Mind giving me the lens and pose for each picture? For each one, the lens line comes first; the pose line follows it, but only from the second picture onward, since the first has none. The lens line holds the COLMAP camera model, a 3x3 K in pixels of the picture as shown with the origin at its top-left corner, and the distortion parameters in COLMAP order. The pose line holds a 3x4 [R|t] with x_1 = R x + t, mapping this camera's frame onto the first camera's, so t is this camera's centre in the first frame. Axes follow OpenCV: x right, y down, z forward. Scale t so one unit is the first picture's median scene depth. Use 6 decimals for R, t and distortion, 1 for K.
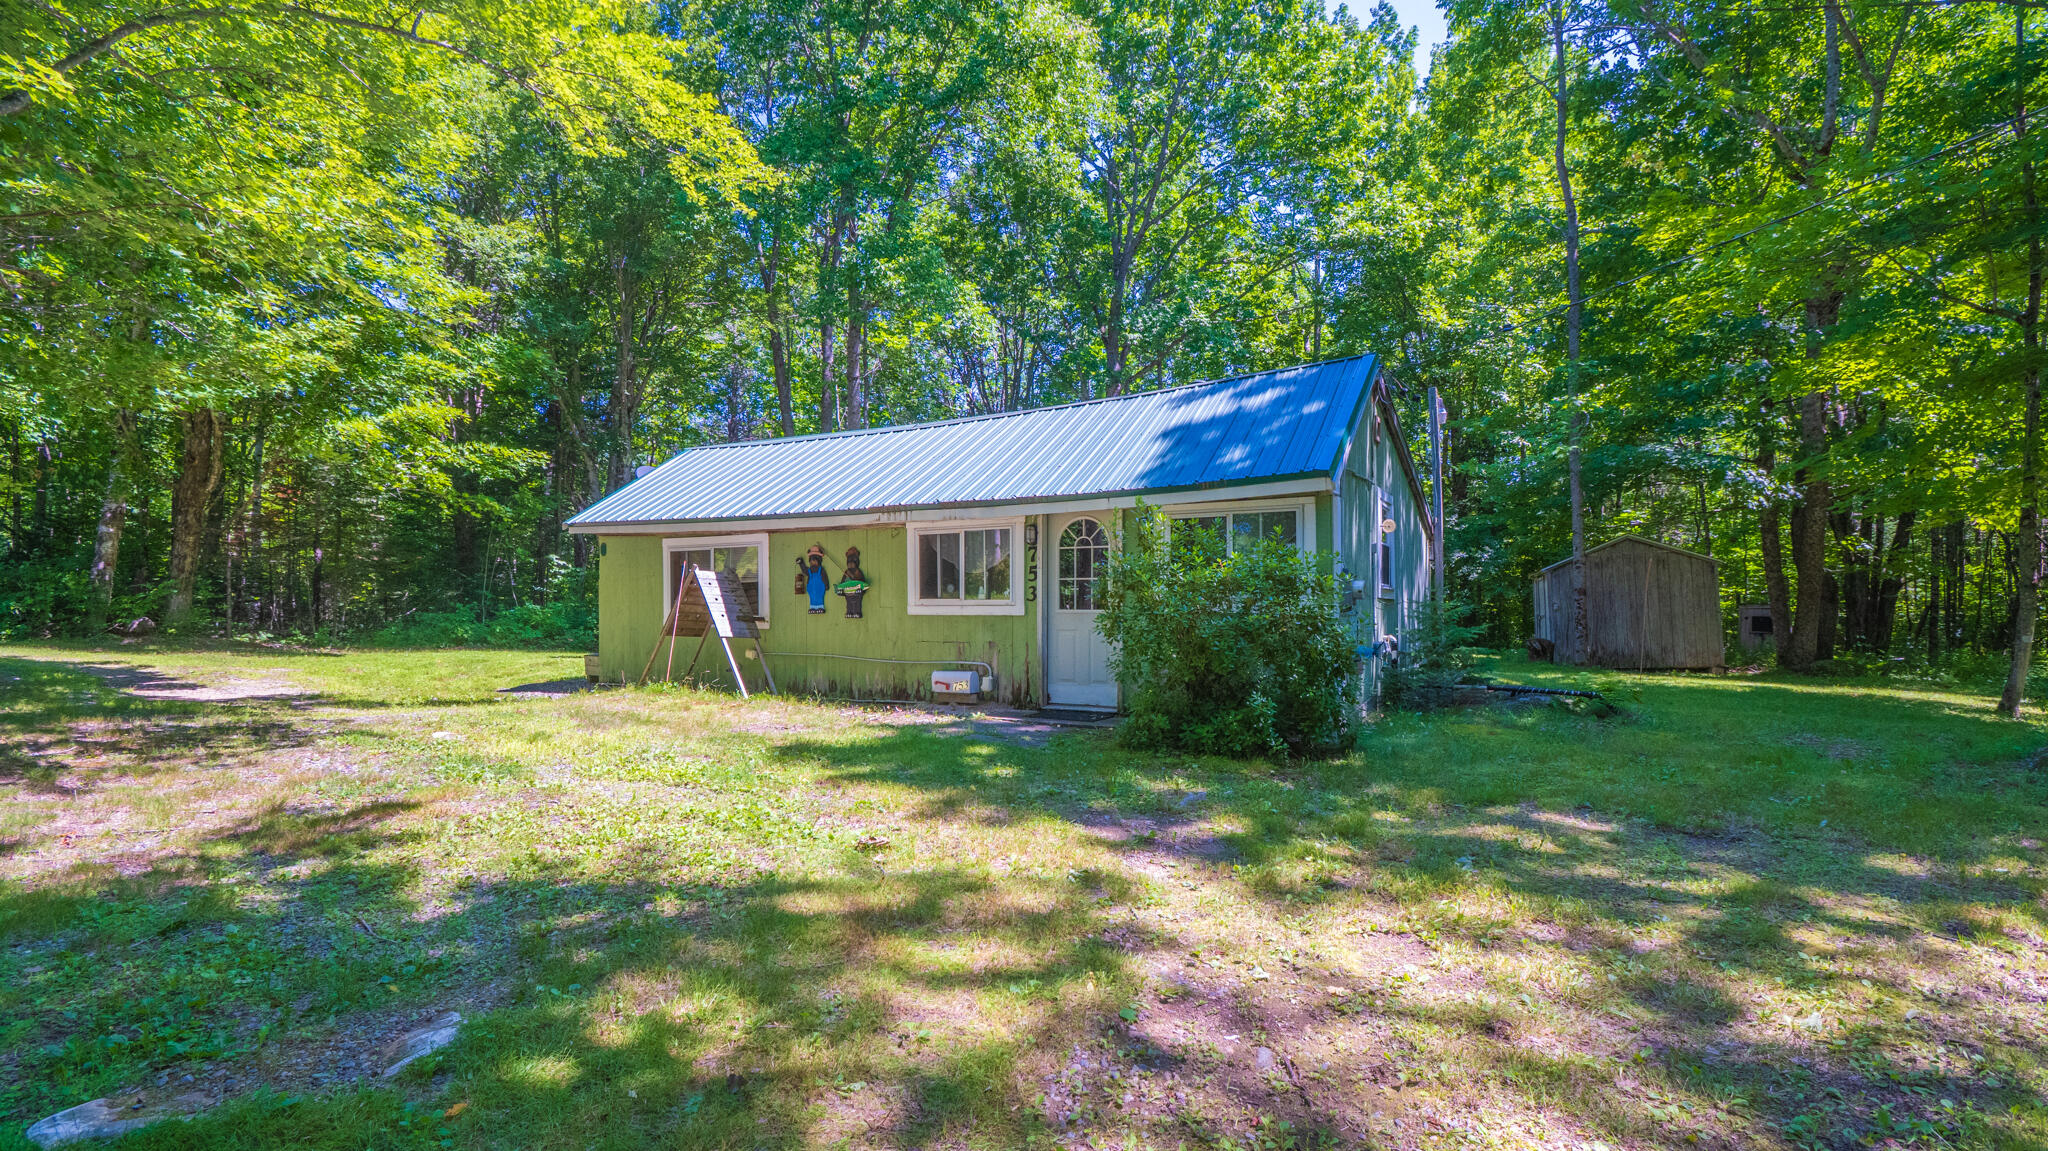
lens RADIAL K [[894.1, 0, 1036.0], [0, 894.1, 584.5], [0, 0, 1]] dist [0.016847, -0.024668]
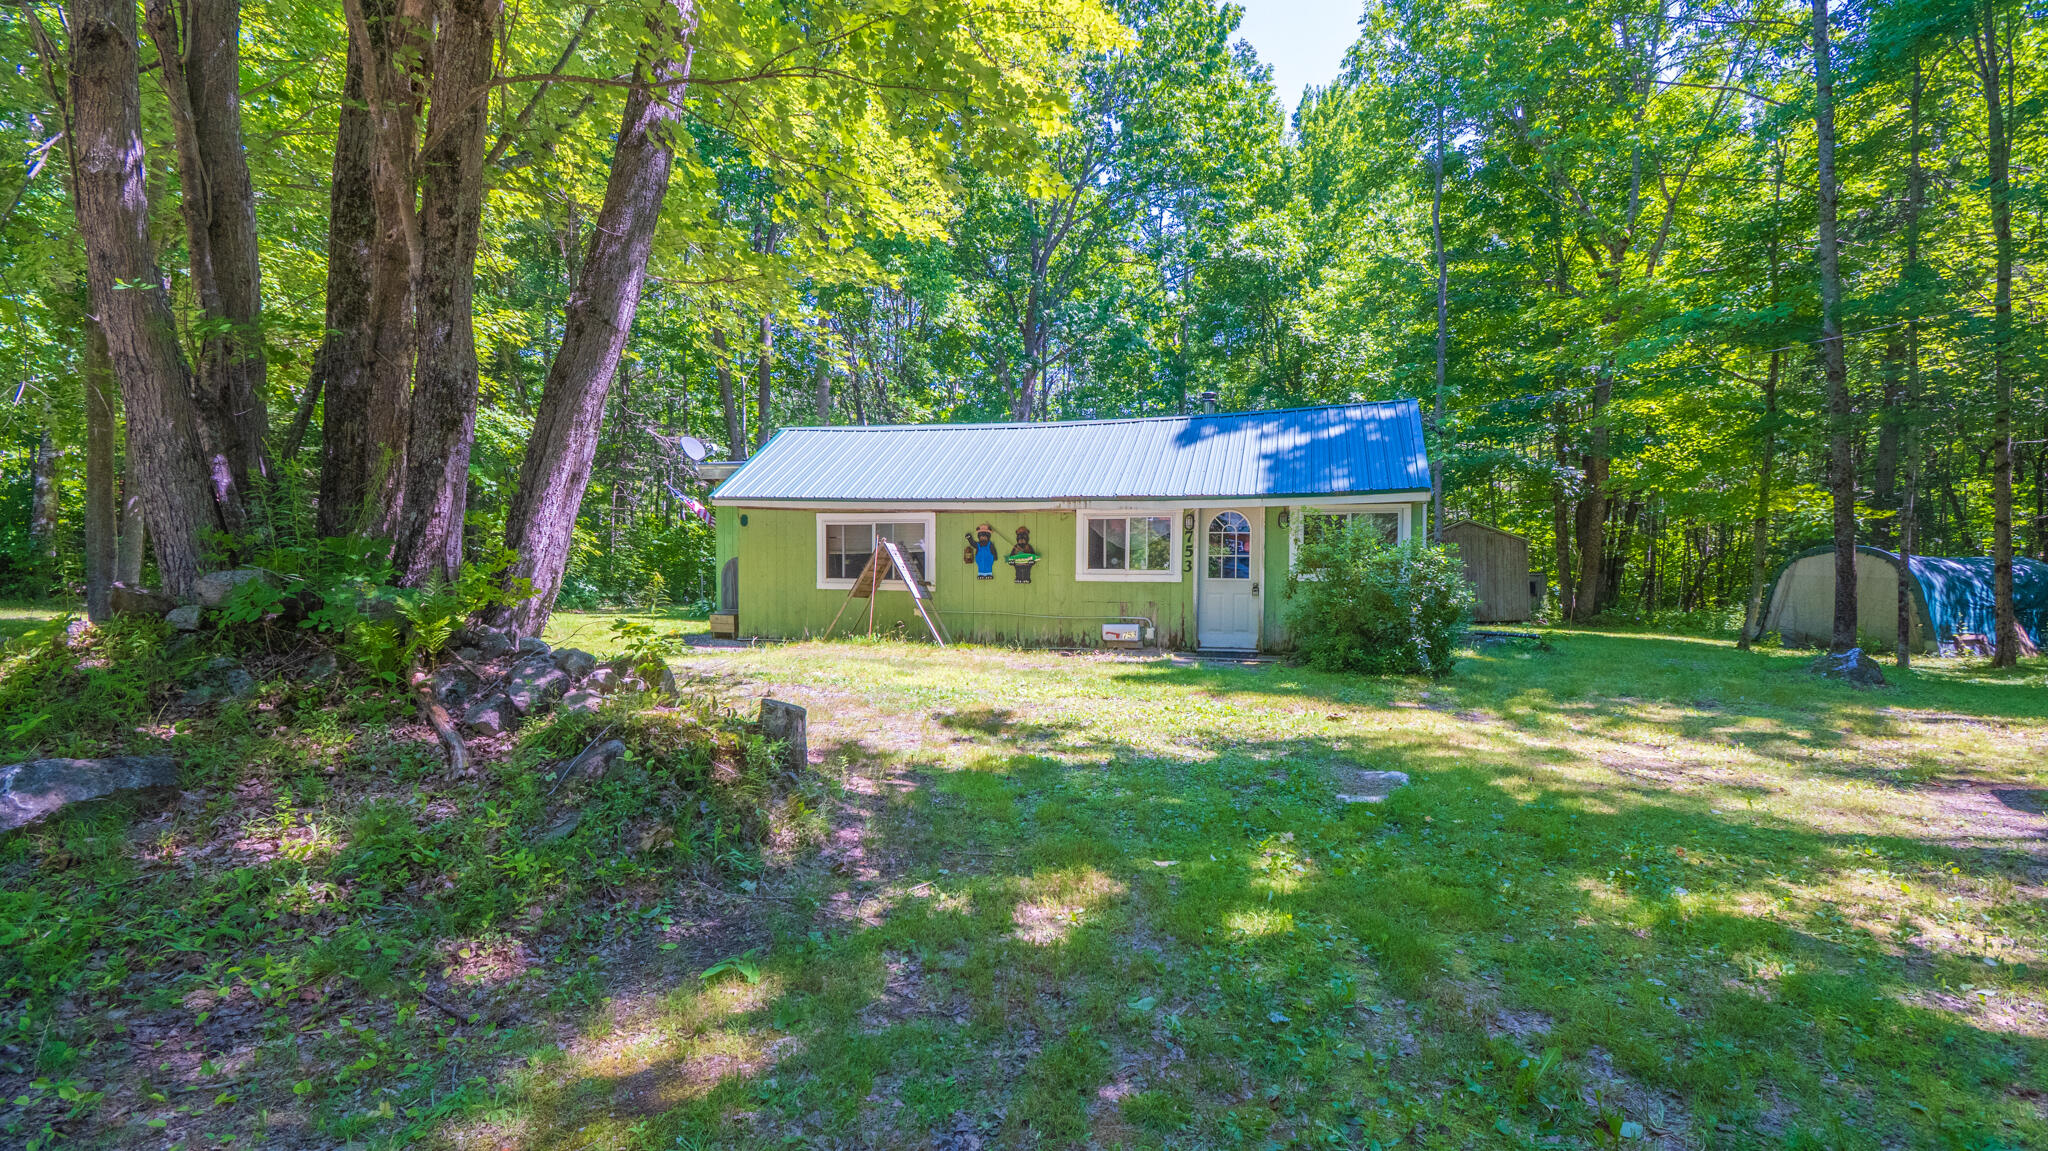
lens RADIAL K [[894.1, 0, 1036.0], [0, 894.1, 584.5], [0, 0, 1]] dist [0.016847, -0.024668]
pose [[0.973007, 0.004546, 0.230731, -0.477027], [-0.014037, 0.999121, 0.039512, -0.010714], [-0.230349, -0.041684, 0.972215, -0.226836]]
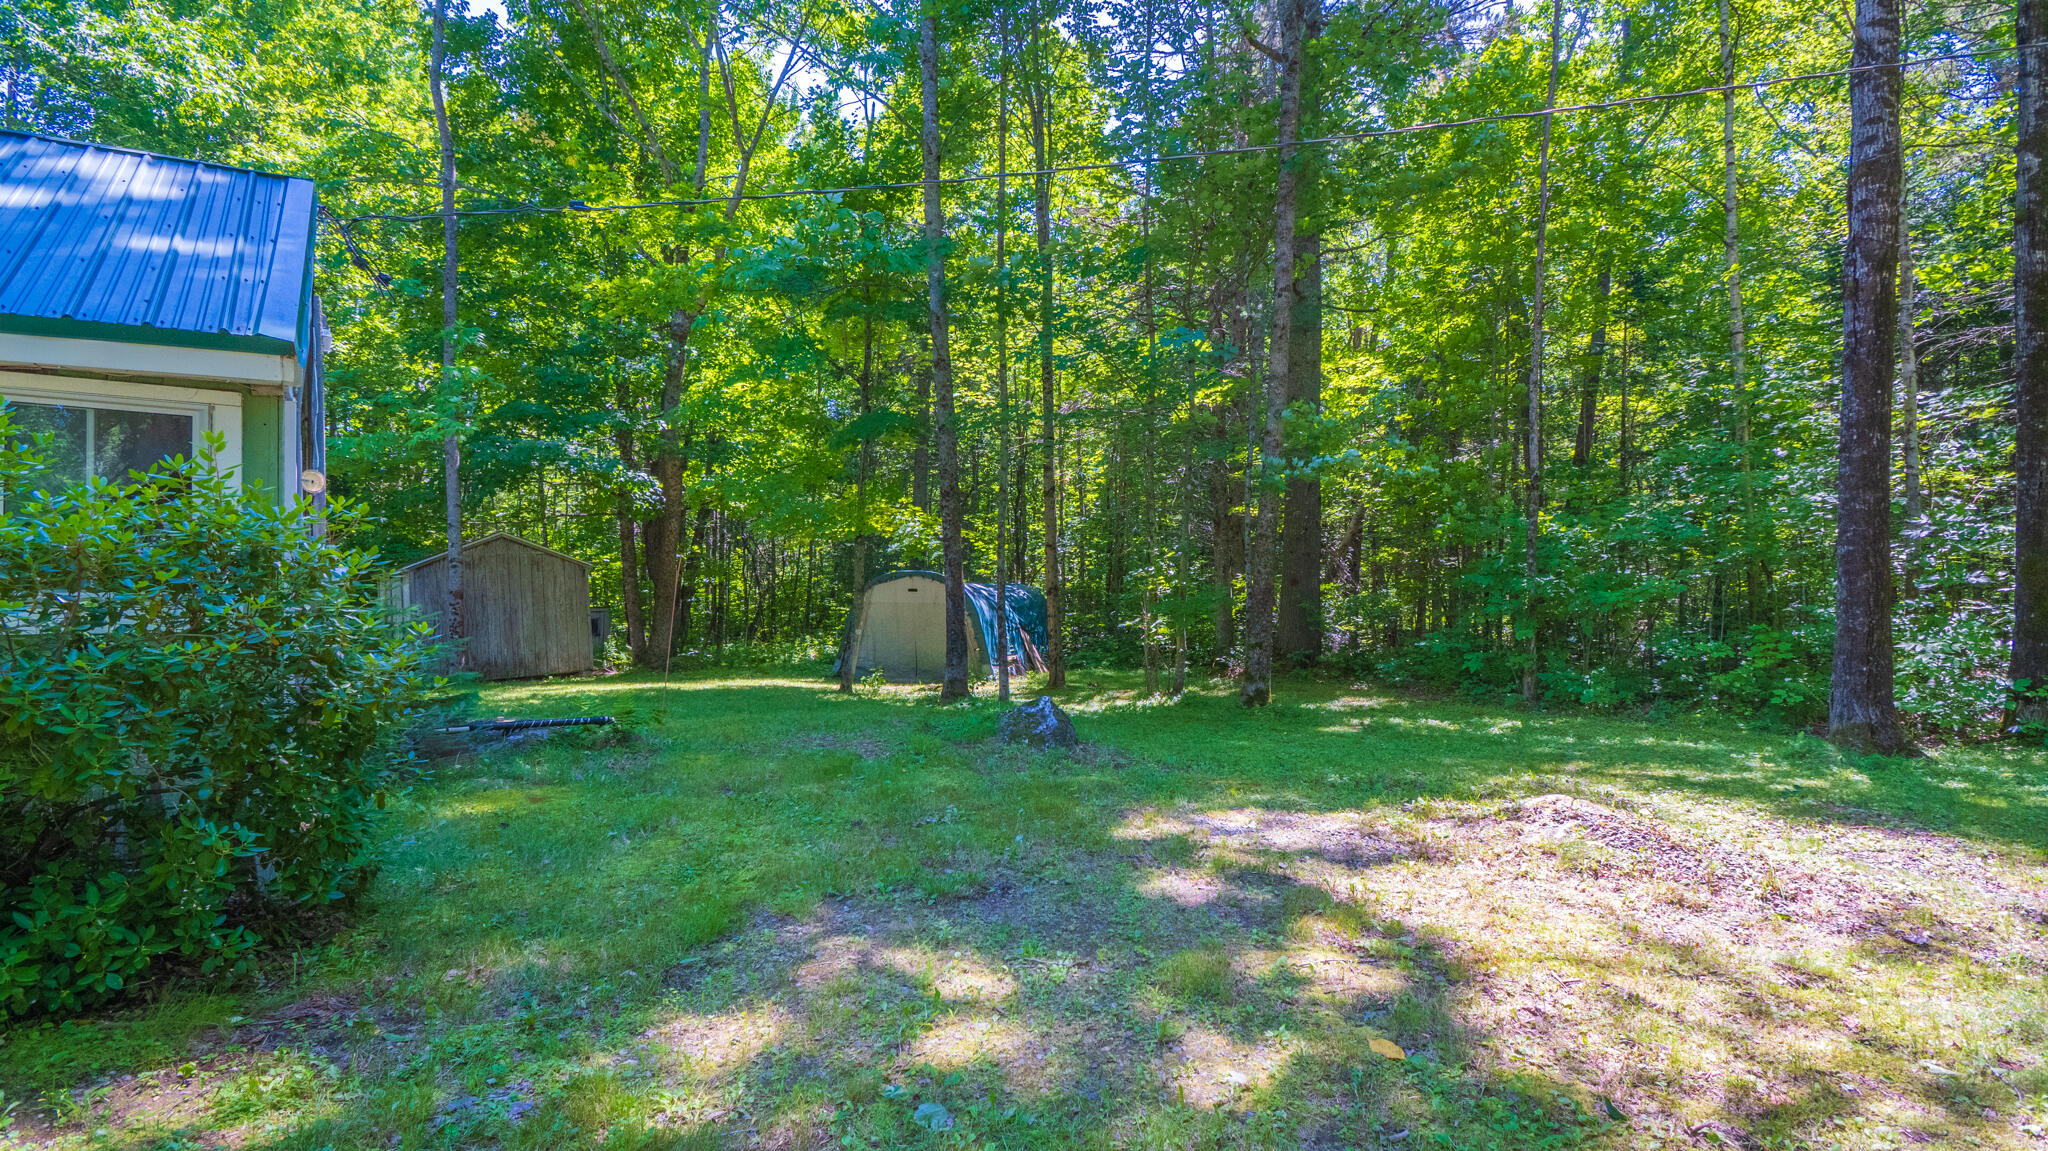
lens RADIAL K [[894.1, 0, 1036.0], [0, 894.1, 584.5], [0, 0, 1]] dist [0.016847, -0.024668]
pose [[0.363176, 0.011854, 0.931645, 0.016643], [-0.007177, 0.999925, -0.009925, 0.004172], [-0.931693, -0.003082, 0.363234, 0.321092]]
